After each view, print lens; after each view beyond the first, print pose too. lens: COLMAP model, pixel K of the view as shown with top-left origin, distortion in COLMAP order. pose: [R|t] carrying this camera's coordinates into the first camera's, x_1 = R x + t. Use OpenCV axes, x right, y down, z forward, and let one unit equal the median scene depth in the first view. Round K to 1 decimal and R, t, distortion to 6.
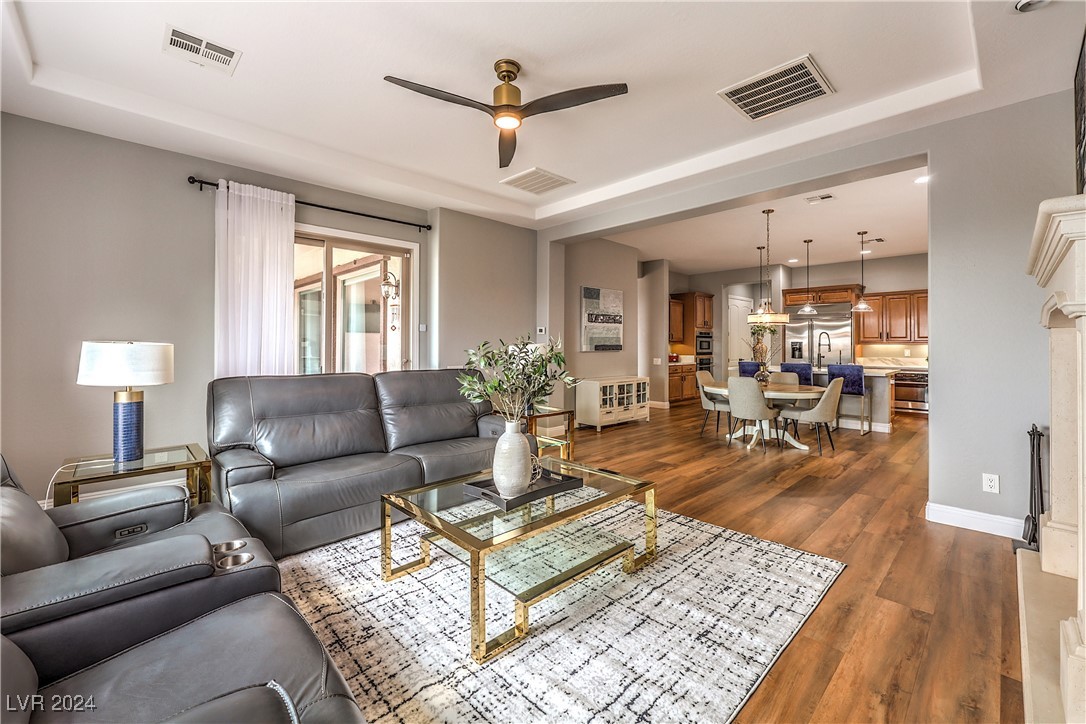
lens RADIAL K [[439.6, 0, 548.7], [0, 439.6, 341.3], [0, 0, 1]] dist [0.002719, 0.000757]
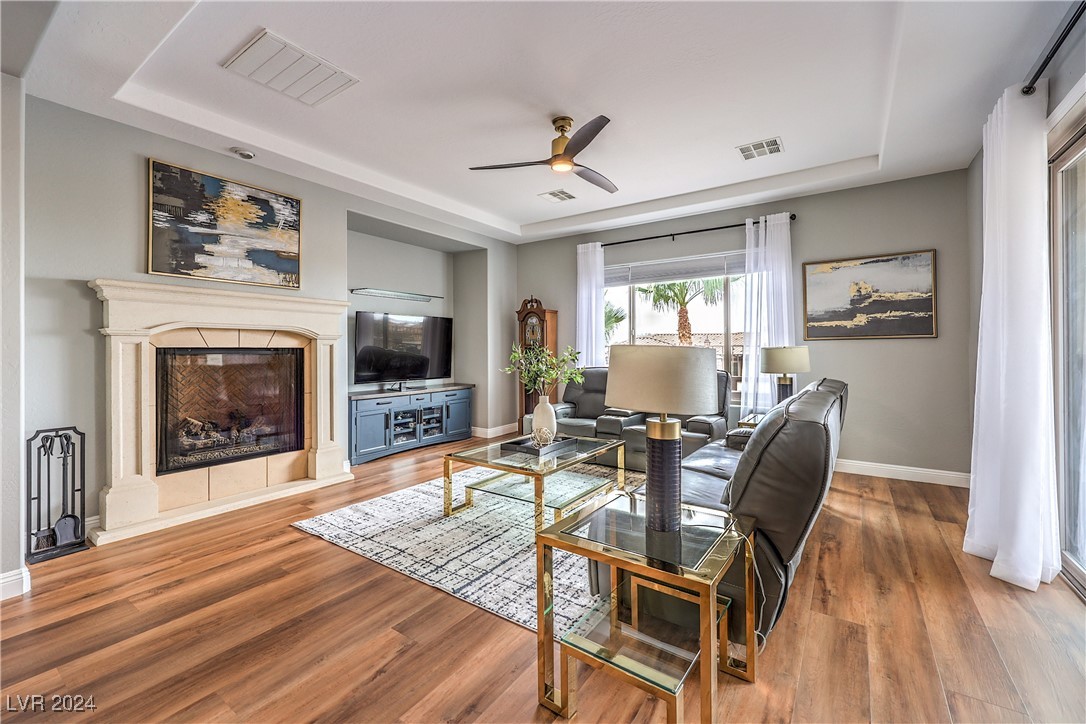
lens RADIAL K [[439.6, 0, 546.6], [0, 439.6, 350.2], [0, 0, 1]] dist [0.002719, 0.000757]
pose [[-0.979603, 0.001340, -0.200938, 0.078117], [0.003177, 0.999956, -0.008819, 0.008654], [0.200917, -0.009278, -0.979564, 0.870304]]
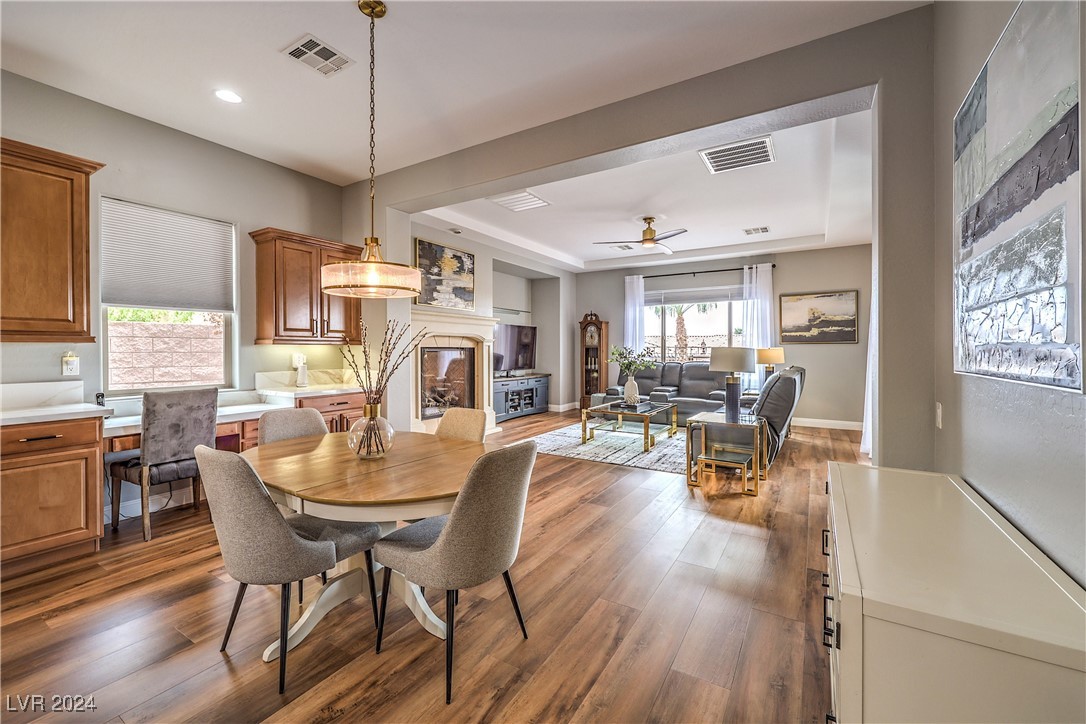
lens RADIAL K [[439.6, 0, 542.5], [0, 439.6, 353.6], [0, 0, 1]] dist [0.002719, 0.000757]
pose [[-0.968045, -0.001211, -0.250773, 0.371400], [-0.000977, 0.999999, -0.001059, 0.013171], [0.250774, -0.000780, -0.968045, 1.167737]]
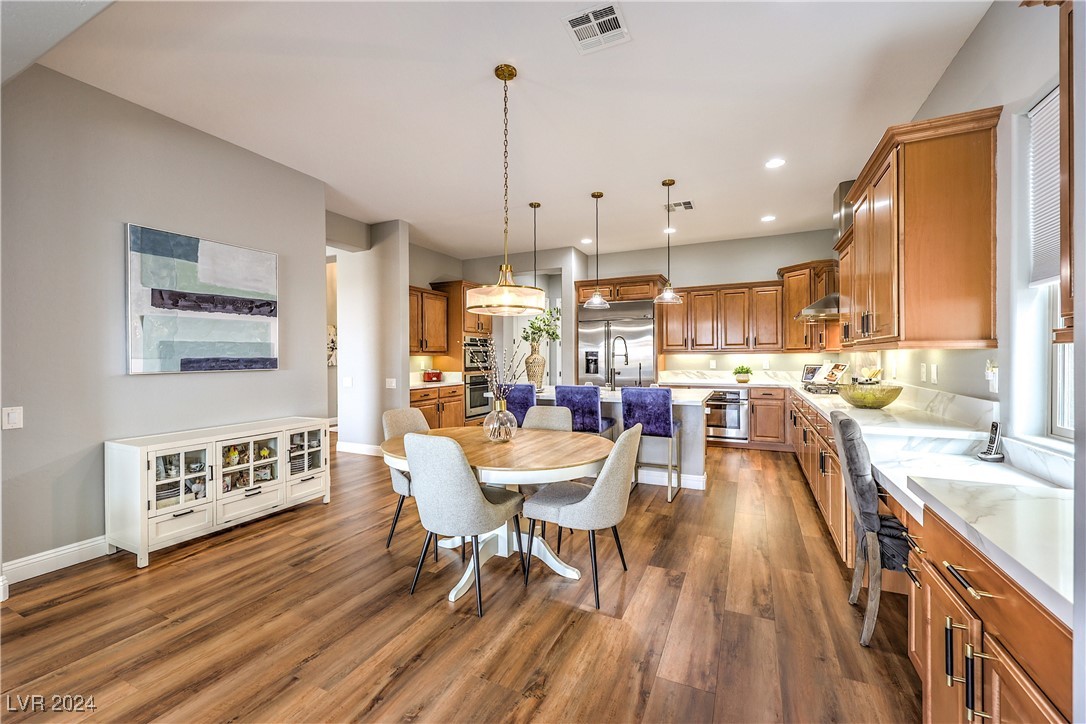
lens RADIAL K [[439.6, 0, 544.9], [0, 439.6, 360.6], [0, 0, 1]] dist [0.002719, 0.000757]
pose [[0.934802, -0.011714, 0.354976, 0.299497], [0.006085, 0.999838, 0.016968, 0.005023], [-0.355117, -0.013701, 0.934721, 0.440818]]
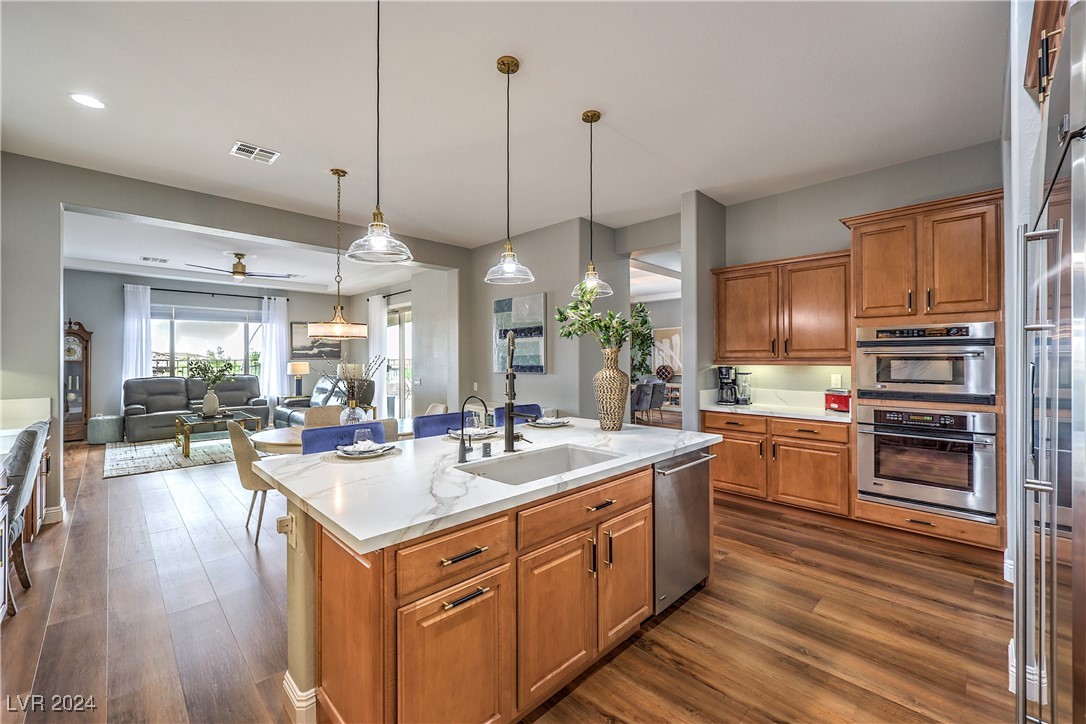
lens RADIAL K [[439.6, 0, 550.6], [0, 439.6, 357.7], [0, 0, 1]] dist [0.002719, 0.000757]
pose [[0.031581, -0.002704, -0.999498, 0.970625], [0.011271, 0.999934, -0.002349, -0.003161], [0.999438, -0.011191, 0.031610, 1.072627]]
